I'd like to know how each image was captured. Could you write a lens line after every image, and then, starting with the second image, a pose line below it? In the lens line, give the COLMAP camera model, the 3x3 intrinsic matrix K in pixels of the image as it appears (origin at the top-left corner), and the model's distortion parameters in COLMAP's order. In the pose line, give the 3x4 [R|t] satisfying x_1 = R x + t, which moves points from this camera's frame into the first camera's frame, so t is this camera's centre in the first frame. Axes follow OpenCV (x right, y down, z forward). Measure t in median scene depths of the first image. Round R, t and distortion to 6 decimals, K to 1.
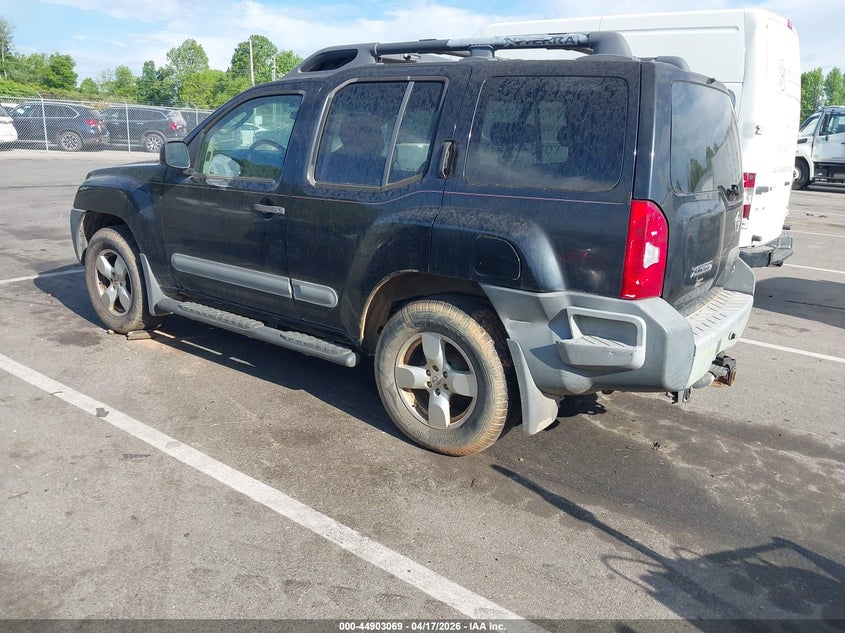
lens RADIAL K [[669.0, 0, 427.5], [0, 669.0, 316.1], [0, 0, 1]] dist [-0.000258, -0.001609]
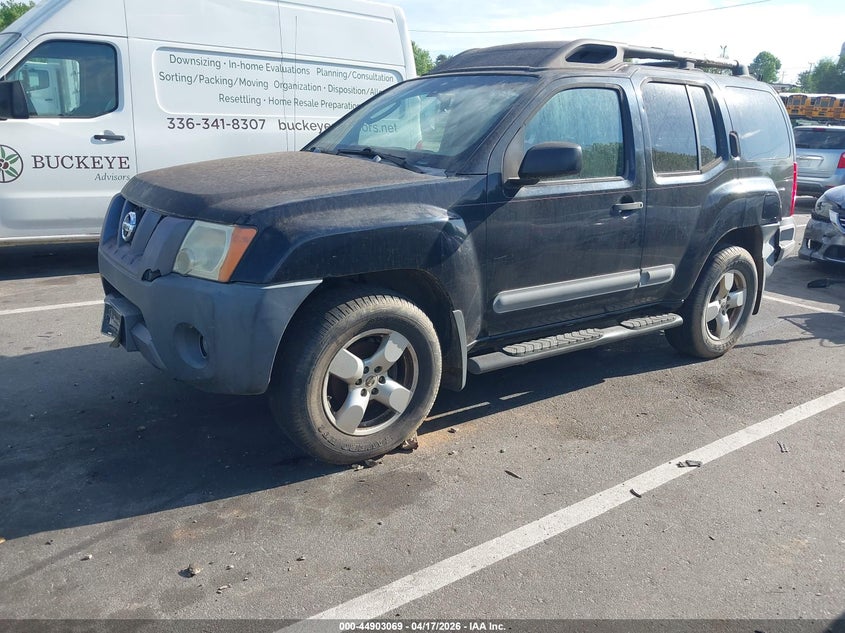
lens RADIAL K [[669.0, 0, 427.5], [0, 669.0, 316.1], [0, 0, 1]] dist [-0.000258, -0.001609]
pose [[0.303151, -0.290916, 0.907451, -1.281635], [0.226363, 0.946990, 0.227970, -0.301519], [-0.925667, 0.136304, 0.352933, 0.955679]]
